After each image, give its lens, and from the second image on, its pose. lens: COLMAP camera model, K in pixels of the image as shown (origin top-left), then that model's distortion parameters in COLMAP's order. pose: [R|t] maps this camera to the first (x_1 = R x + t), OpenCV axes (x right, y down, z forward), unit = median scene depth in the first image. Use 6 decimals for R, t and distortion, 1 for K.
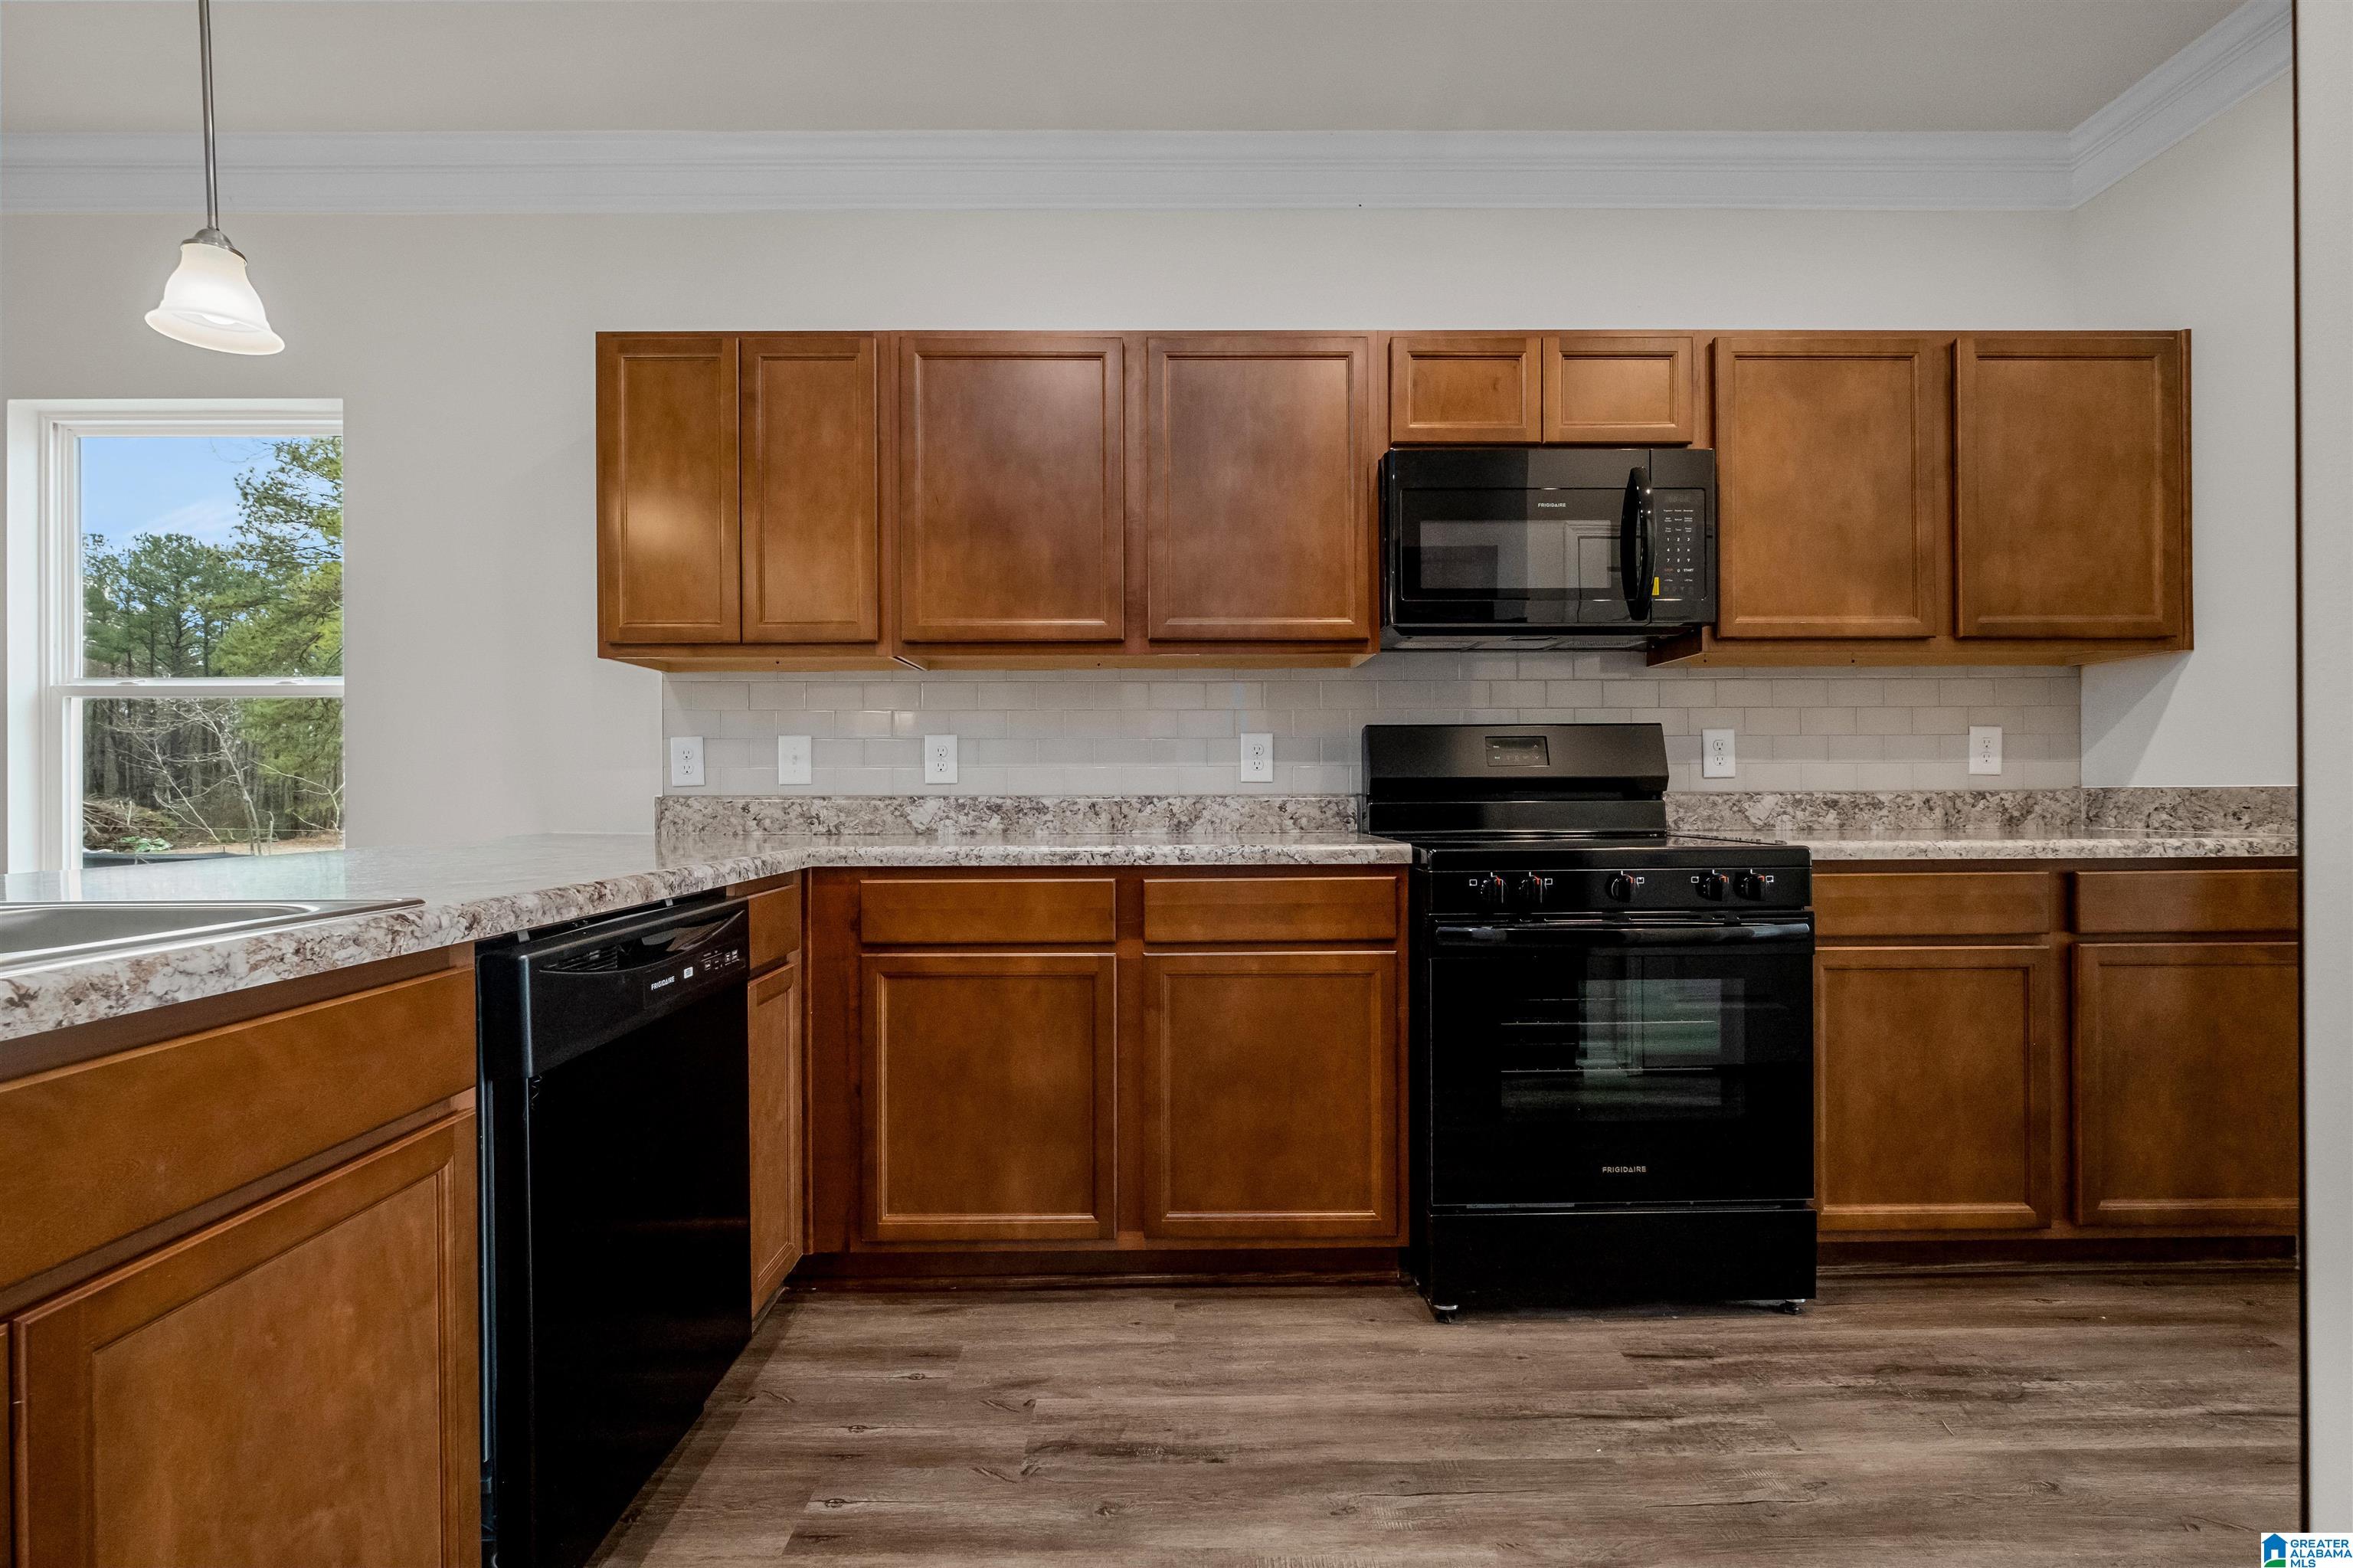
lens RADIAL K [[1034.7, 0, 1187.3], [0, 1034.7, 782.3], [0, 0, 1]] dist [-0.009055, -0.000215]
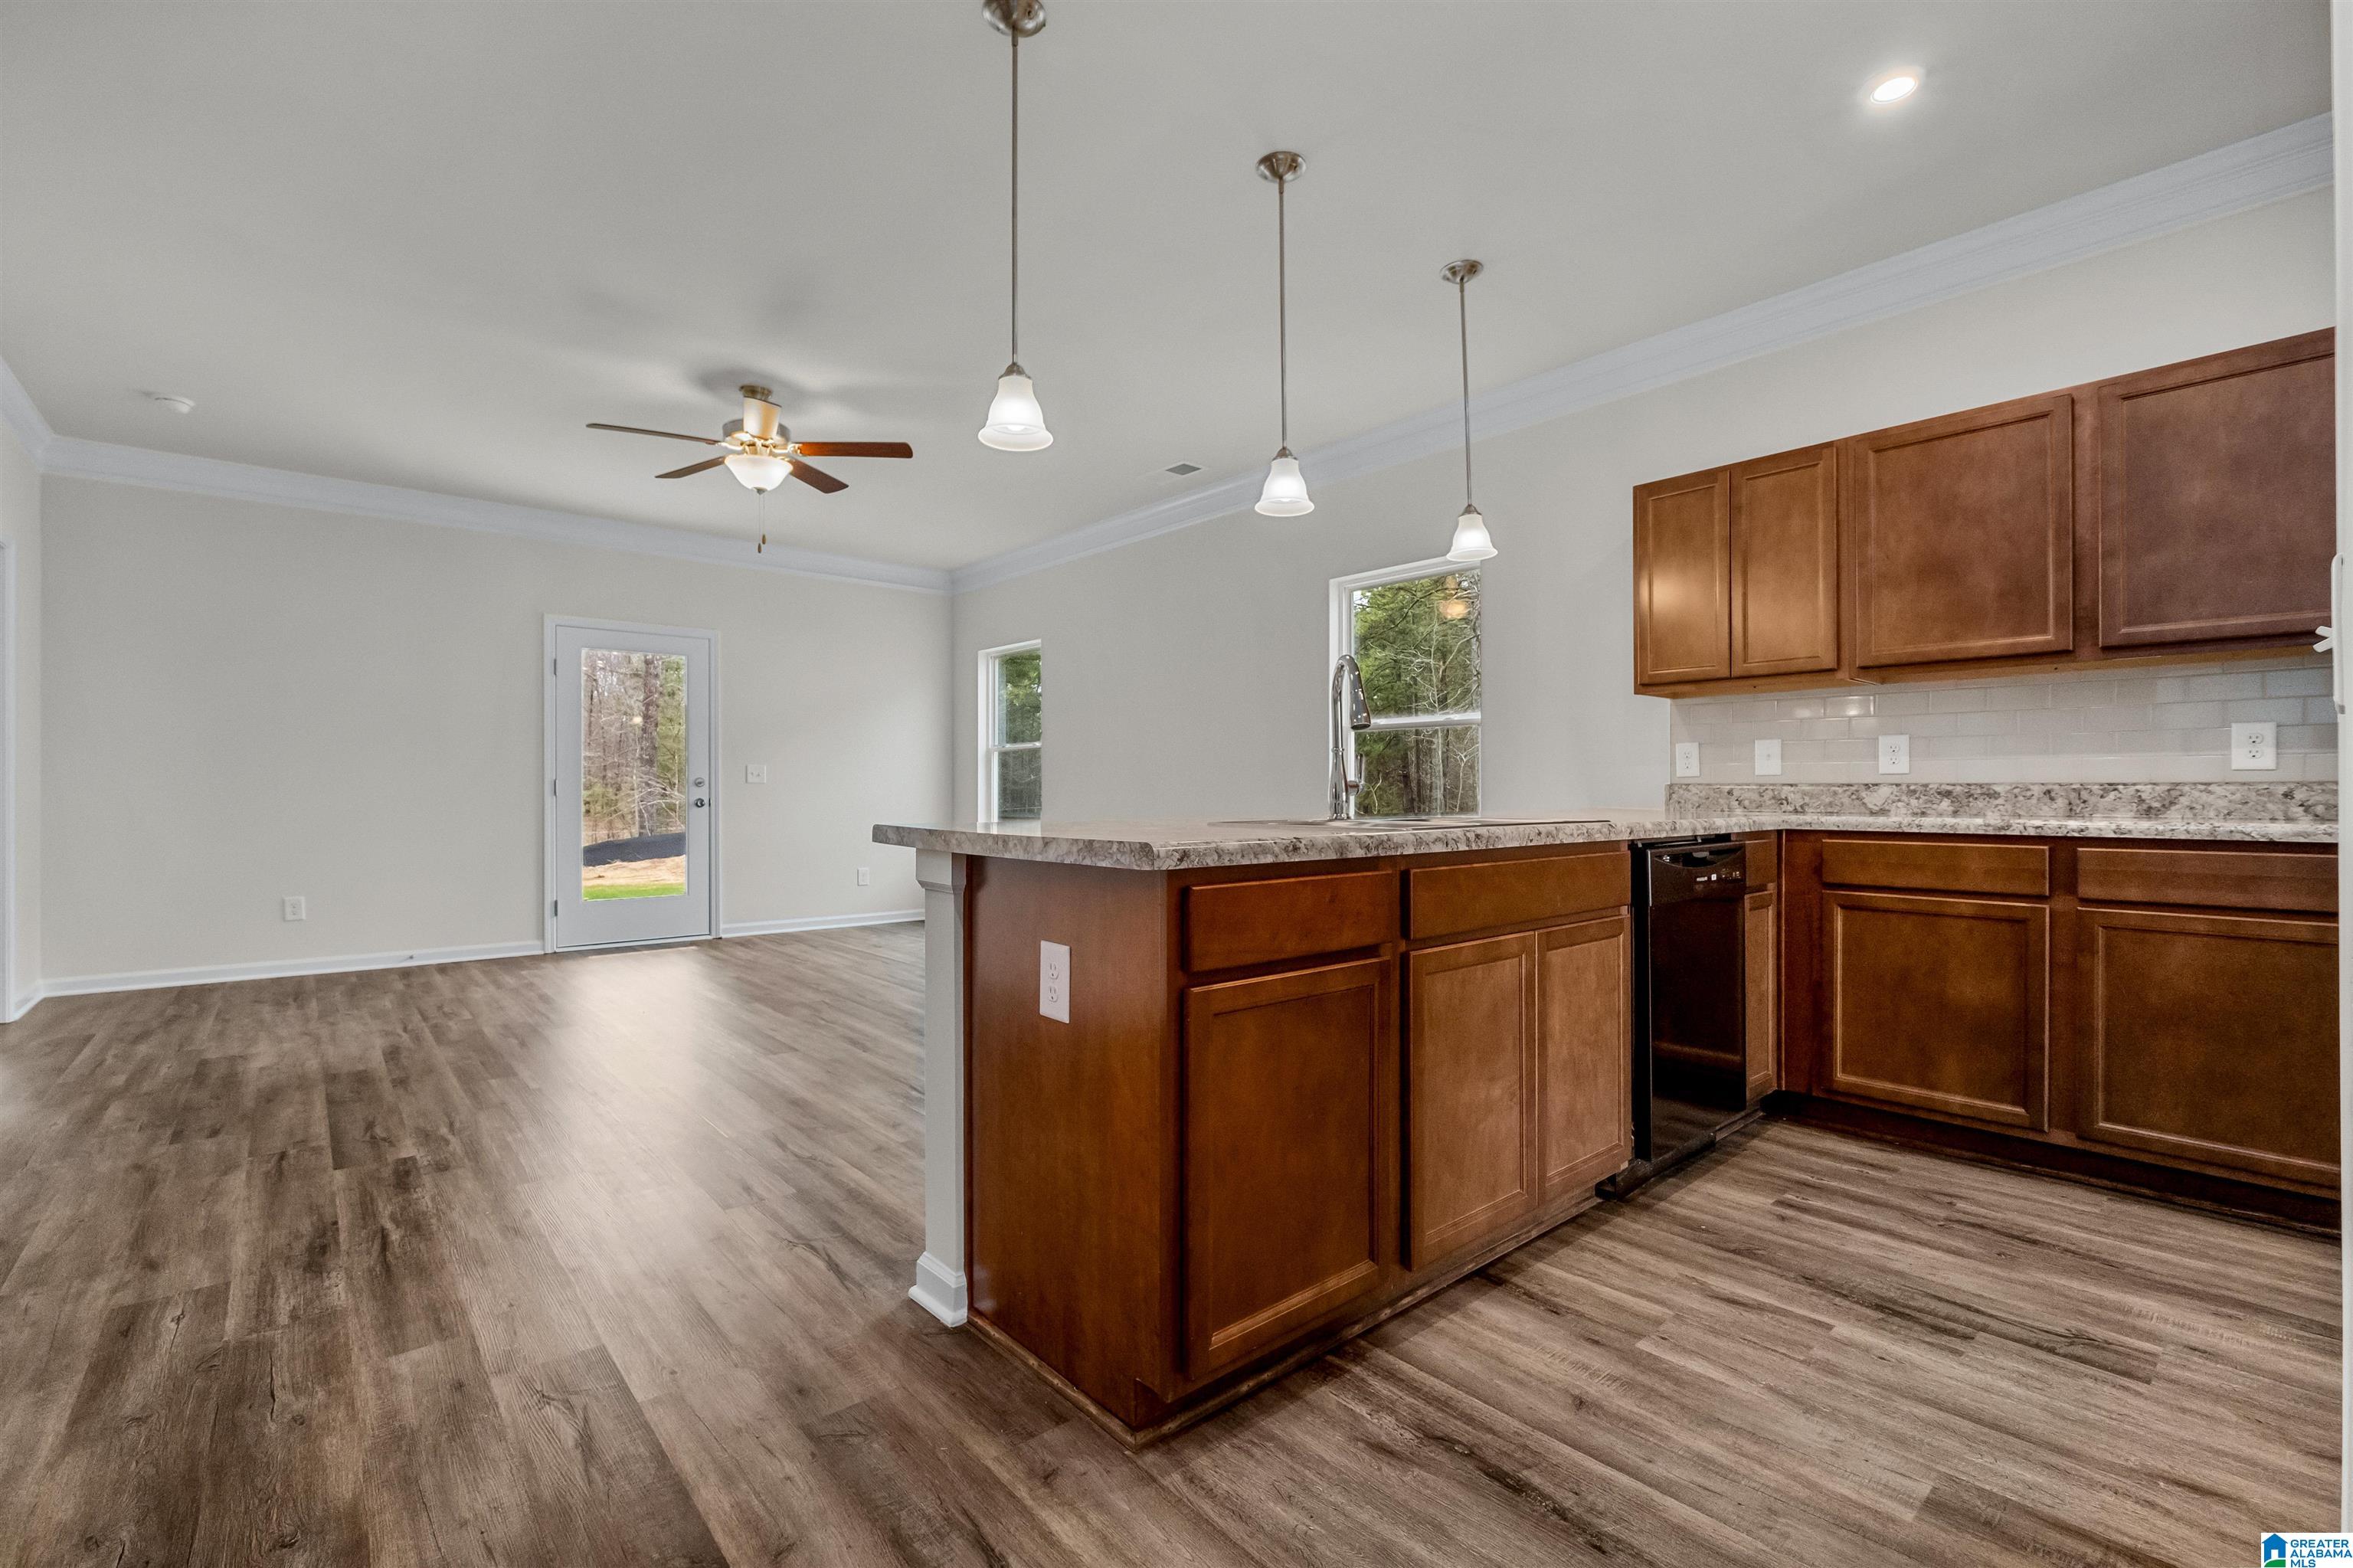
lens RADIAL K [[1027.3, 0, 1184.8], [0, 1027.3, 793.1], [0, 0, 1]] dist [-0.003873, -0.000078]
pose [[0.651428, 0.006114, -0.758686, 0.189055], [0.002248, 0.999948, 0.009988, 0.013260], [0.758707, -0.008212, 0.651380, -0.602623]]
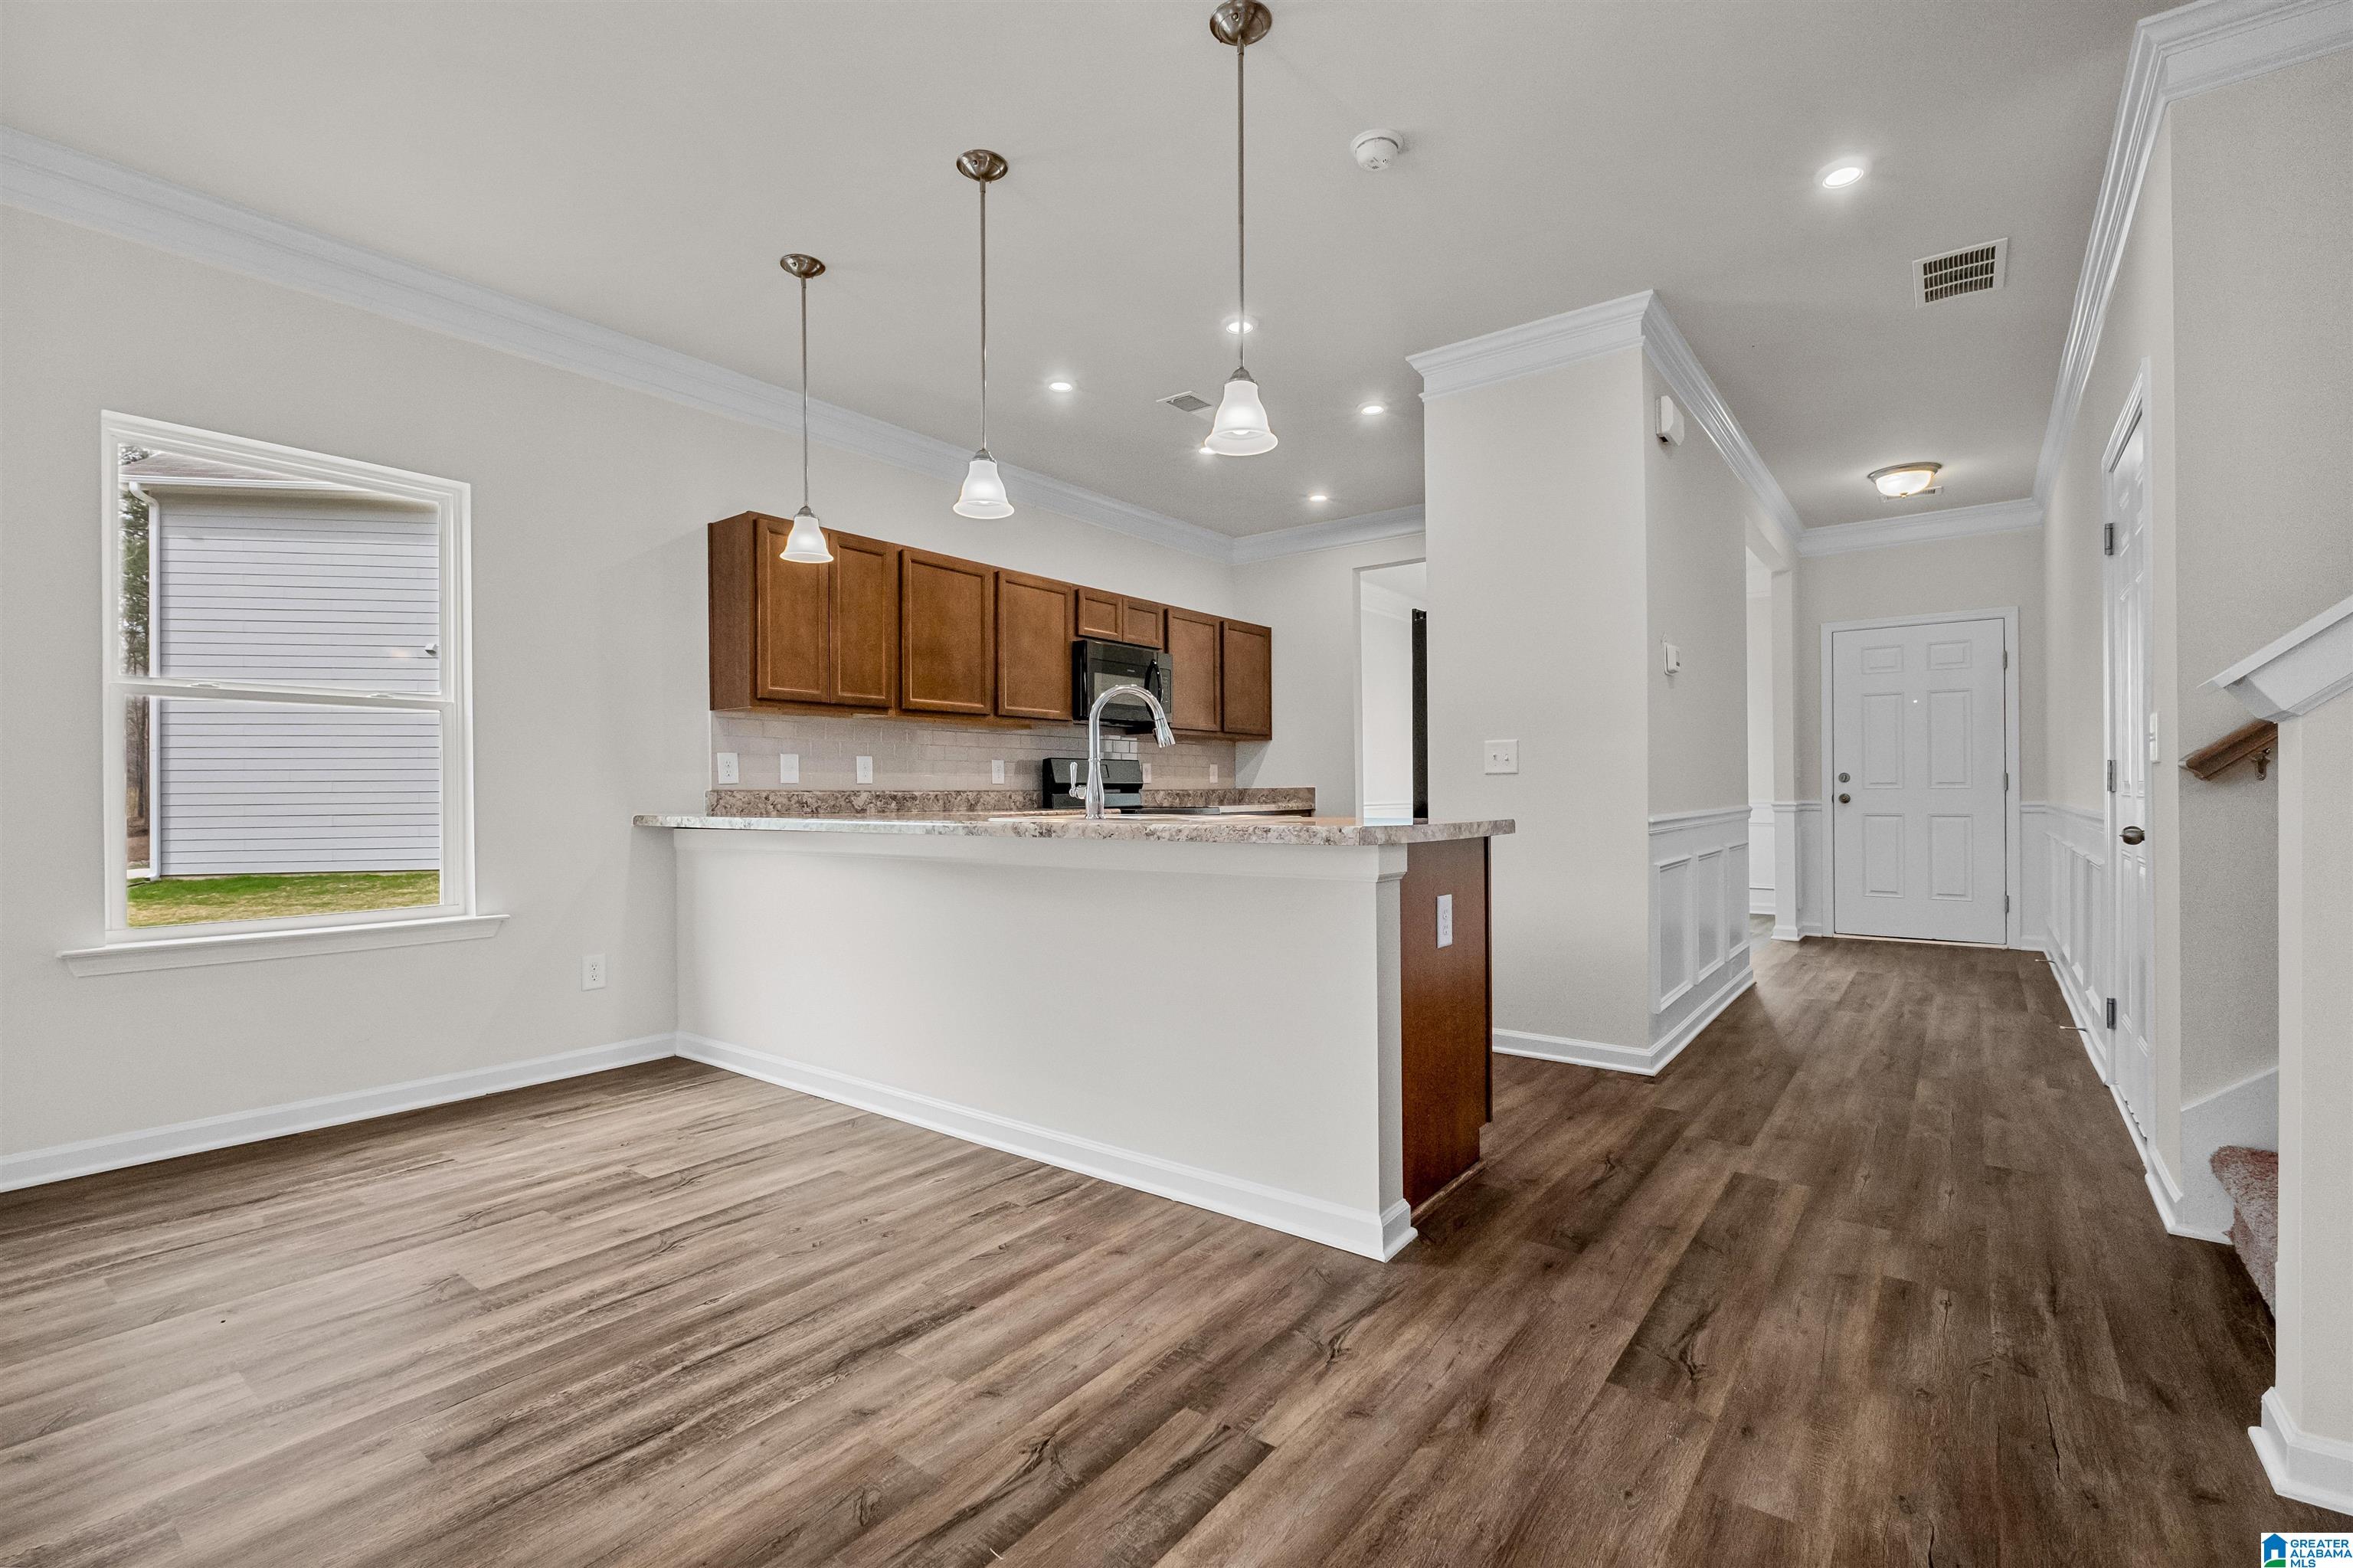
lens RADIAL K [[1034.7, 0, 1187.3], [0, 1034.7, 782.3], [0, 0, 1]] dist [-0.009055, -0.000215]
pose [[0.607750, 0.008848, 0.794079, -1.679470], [-0.000015, 0.999938, -0.011130, 0.024443], [-0.794129, 0.006752, 0.607712, -0.650142]]
